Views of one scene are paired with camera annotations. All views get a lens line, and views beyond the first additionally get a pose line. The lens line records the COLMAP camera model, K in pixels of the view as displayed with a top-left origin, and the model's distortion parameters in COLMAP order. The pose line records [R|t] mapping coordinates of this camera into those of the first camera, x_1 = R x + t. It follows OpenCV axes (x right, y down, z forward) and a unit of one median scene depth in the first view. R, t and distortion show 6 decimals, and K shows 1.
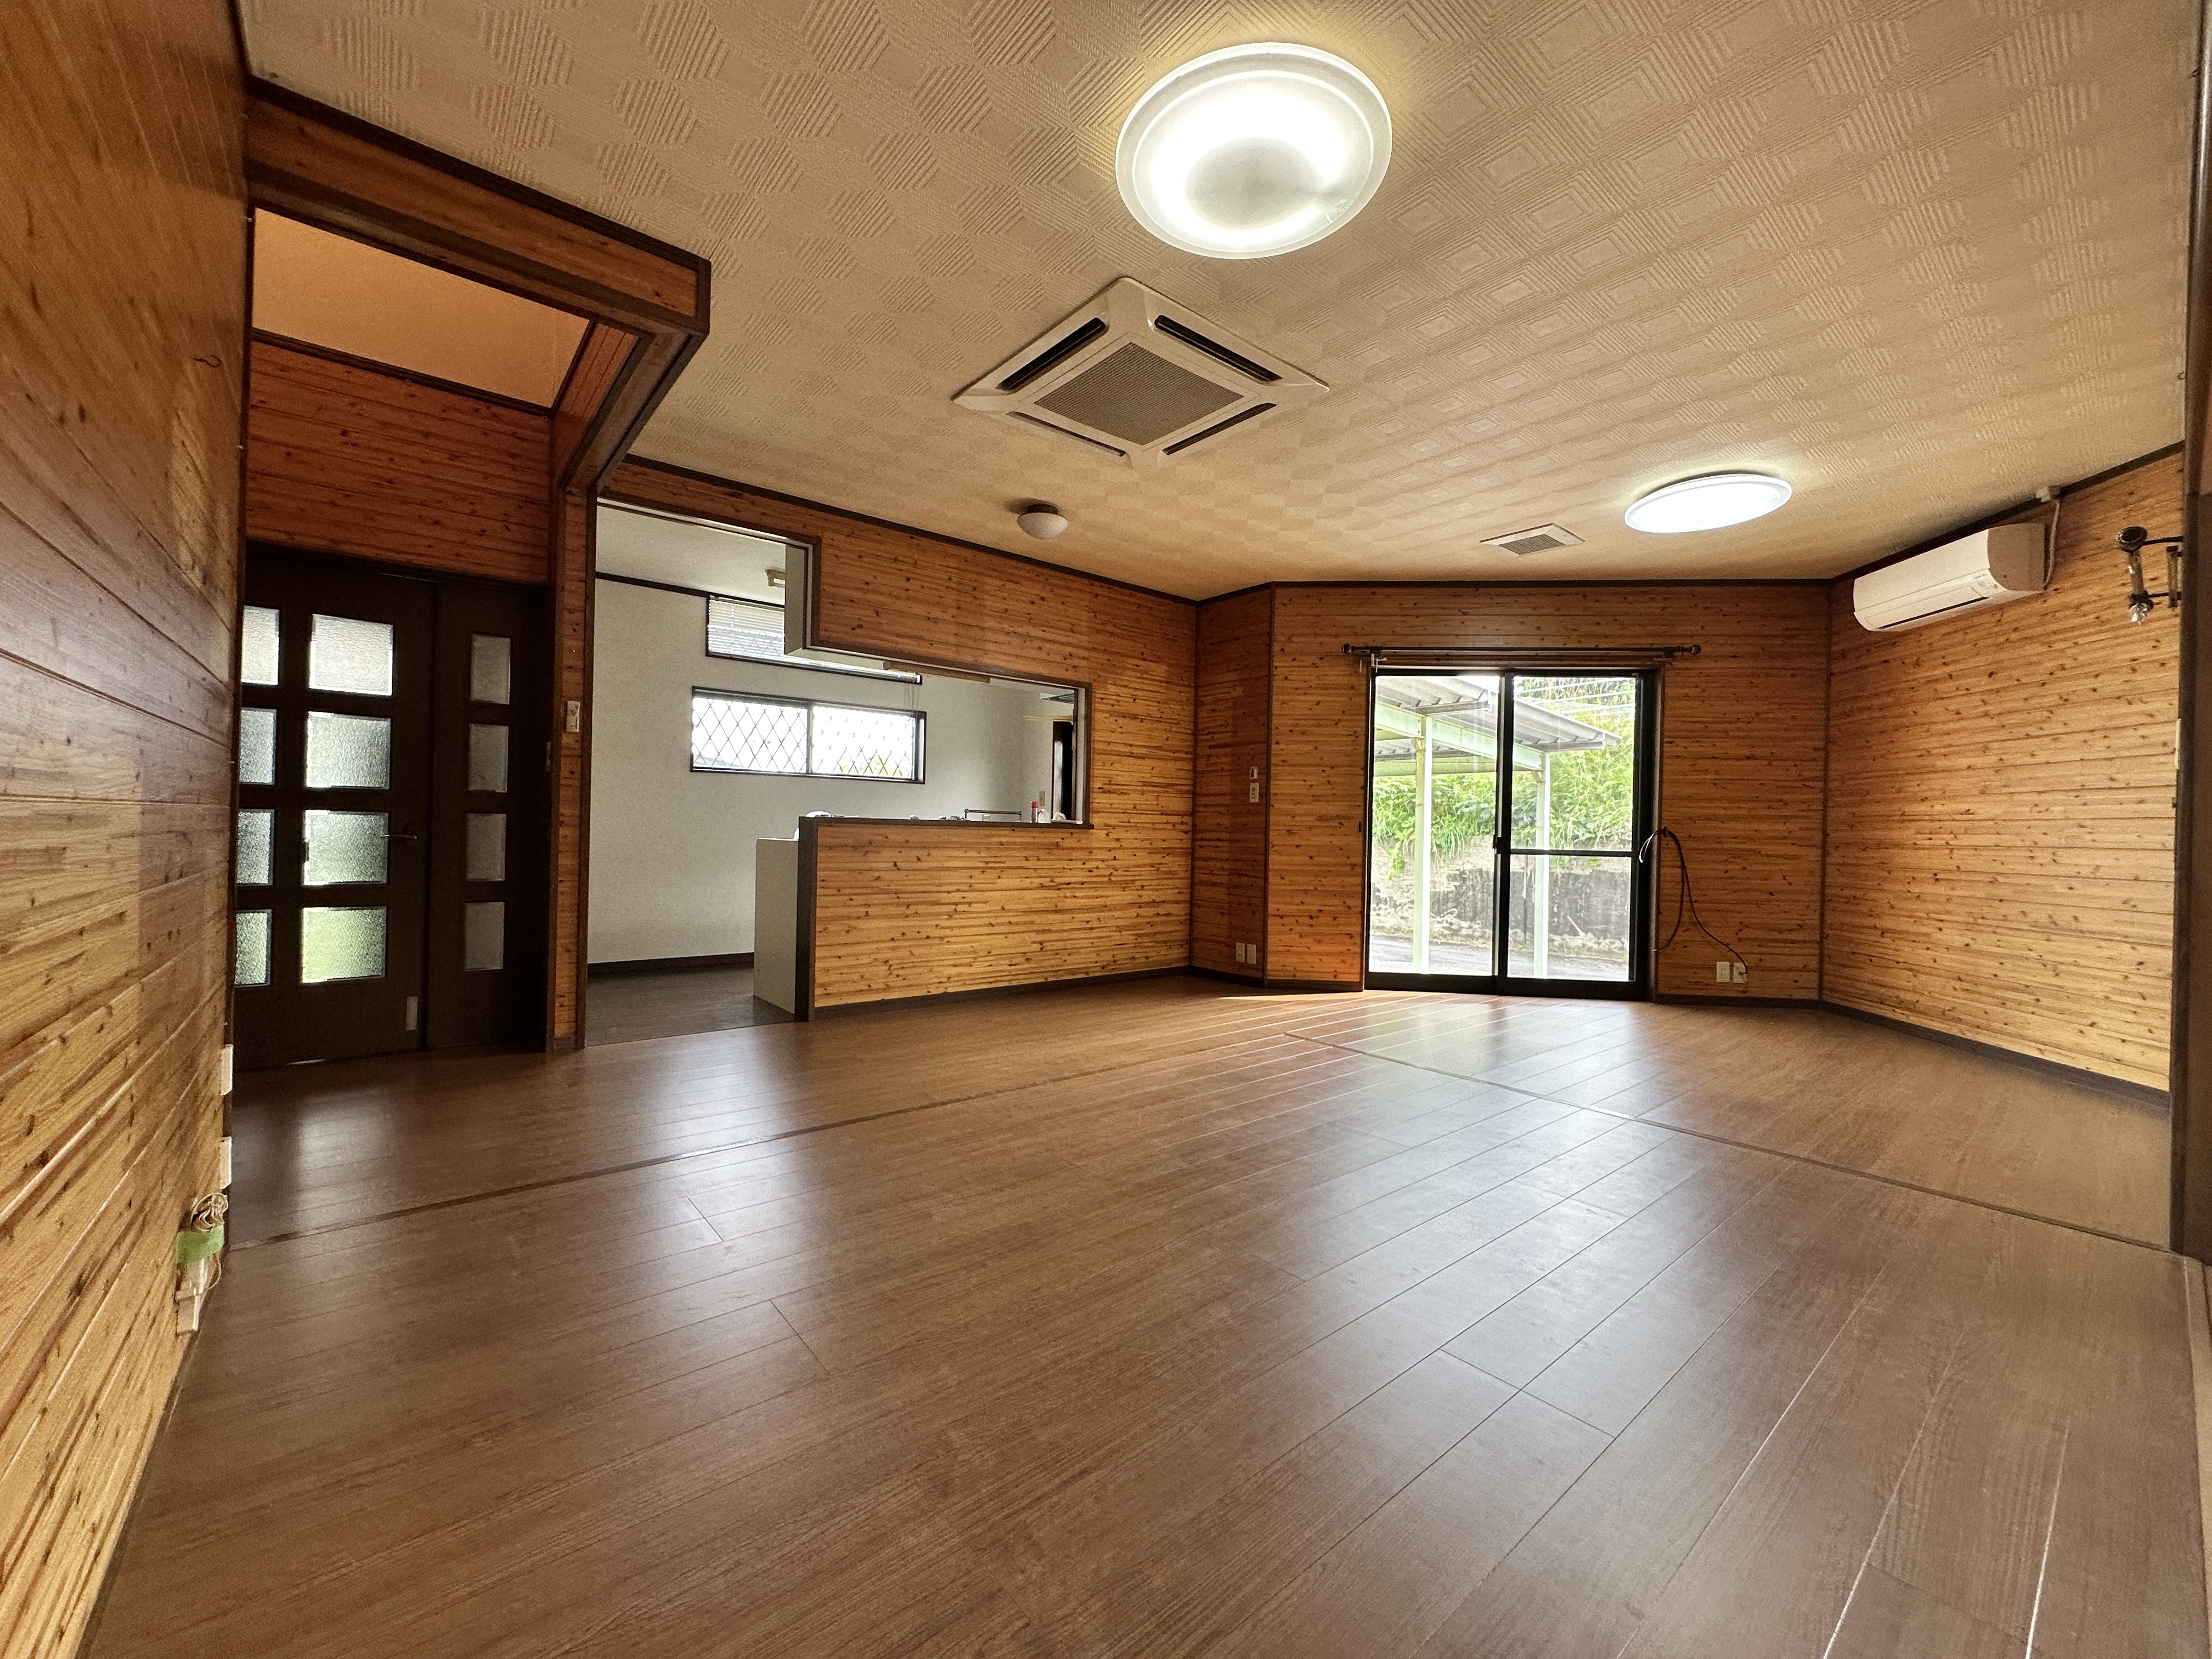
lens RADIAL K [[881.7, 0, 1106.0], [0, 881.7, 829.5], [0, 0, 1]] dist [-0.005515, -0.000019]
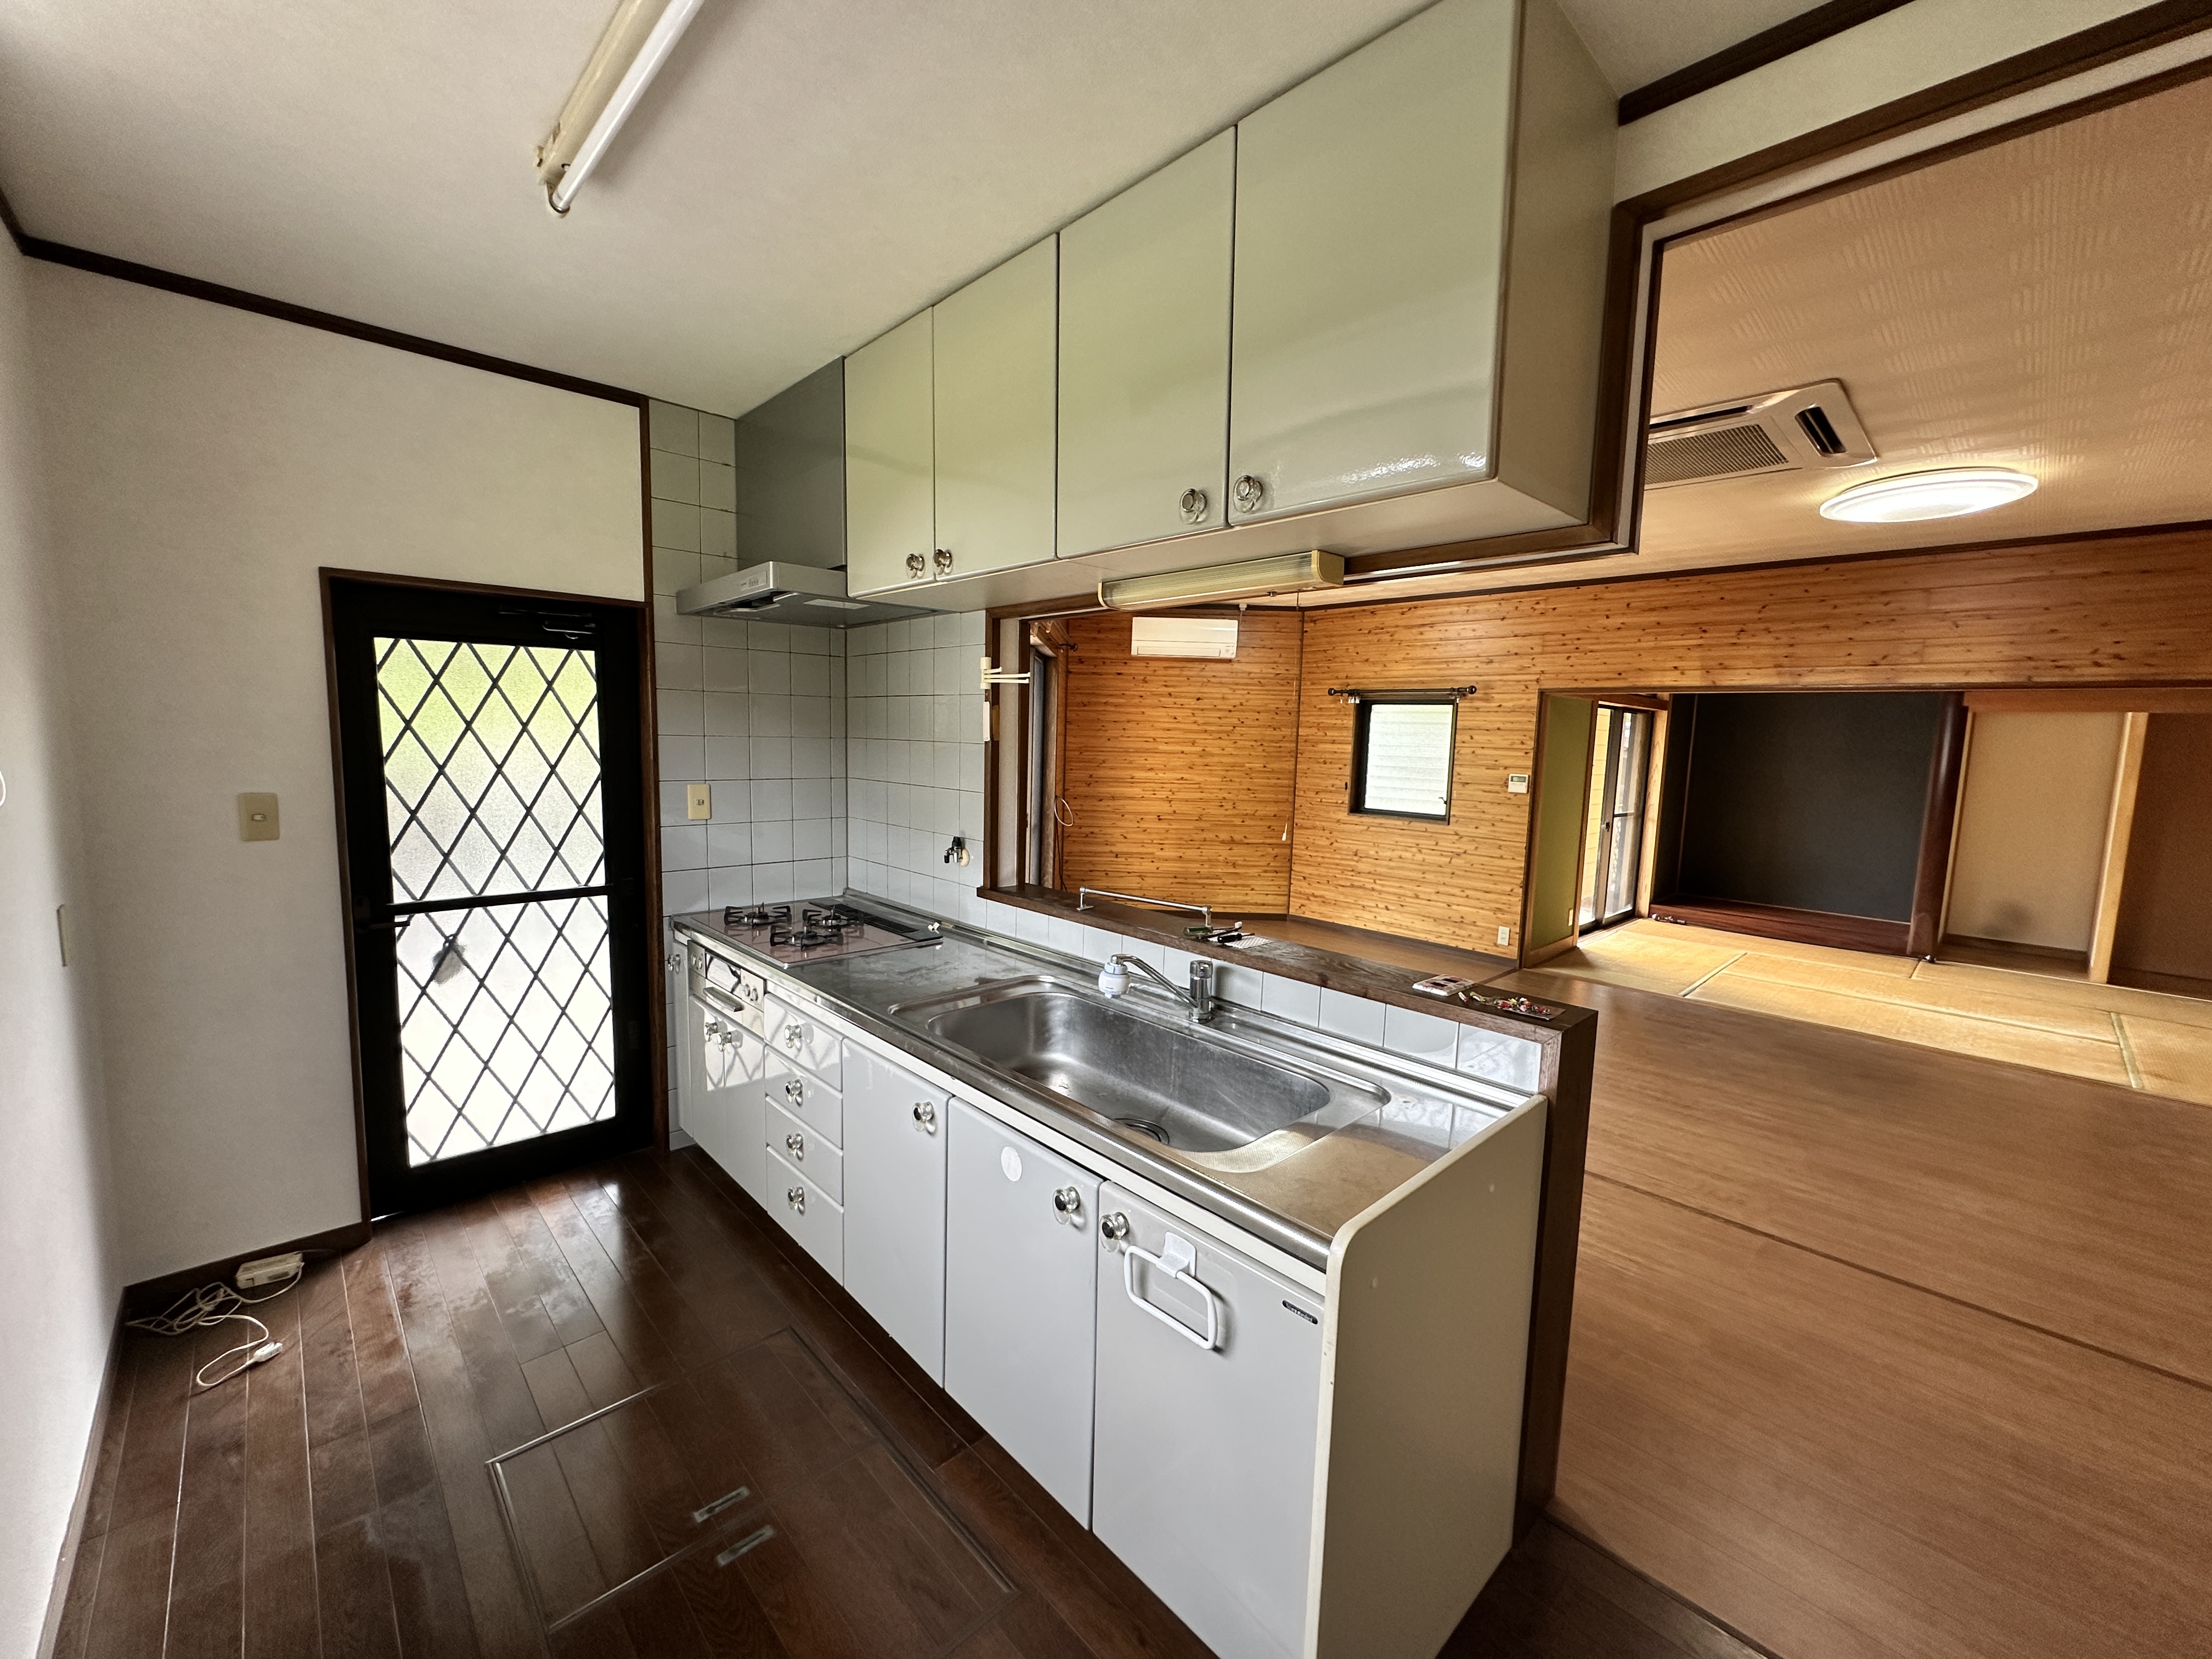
lens RADIAL K [[881.7, 0, 1106.0], [0, 881.7, 829.5], [0, 0, 1]] dist [-0.005515, -0.000019]
pose [[-0.071500, -0.132341, 0.988622, -0.839126], [-0.030276, 0.990990, 0.130468, -0.168596], [-0.996981, -0.020603, -0.074862, 1.523329]]
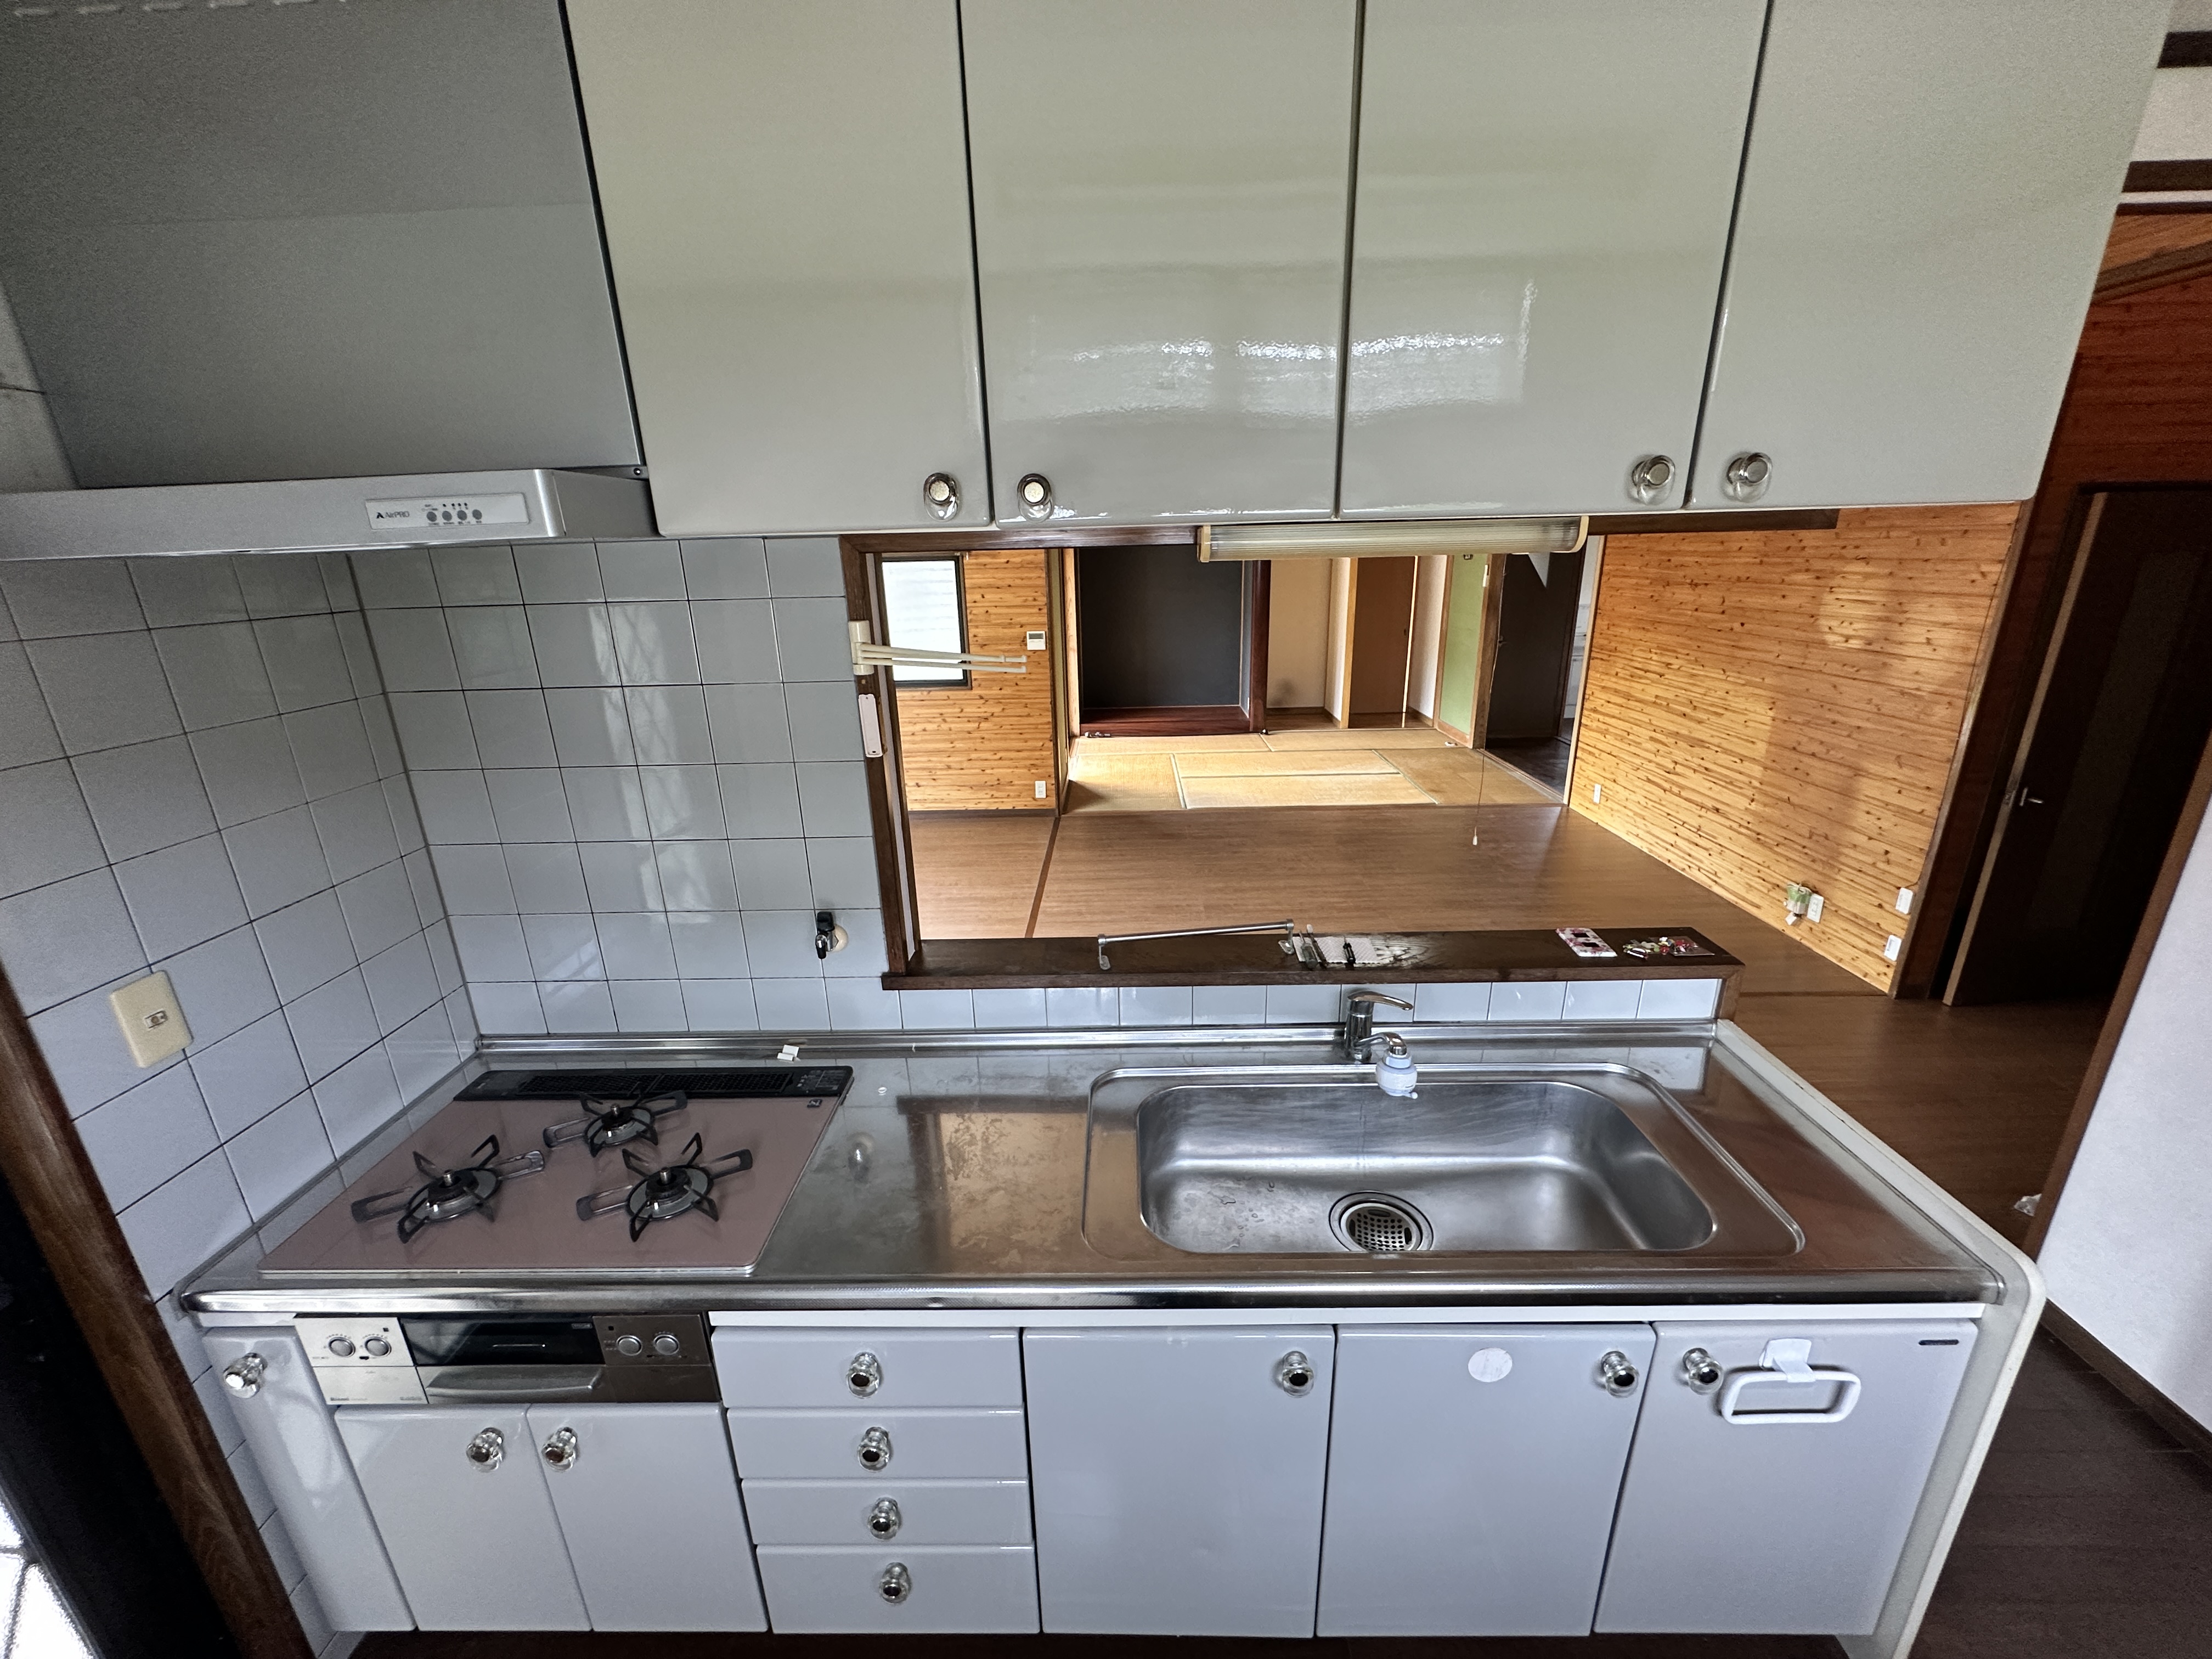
lens RADIAL K [[885.5, 0, 1106.0], [0, 885.5, 829.5], [0, 0, 1]] dist [0.001950, 0.000168]
pose [[-0.760308, -0.200161, 0.617955, -0.466470], [0.008729, 0.948105, 0.317839, -0.253922], [-0.649504, 0.247050, -0.719104, 1.837596]]
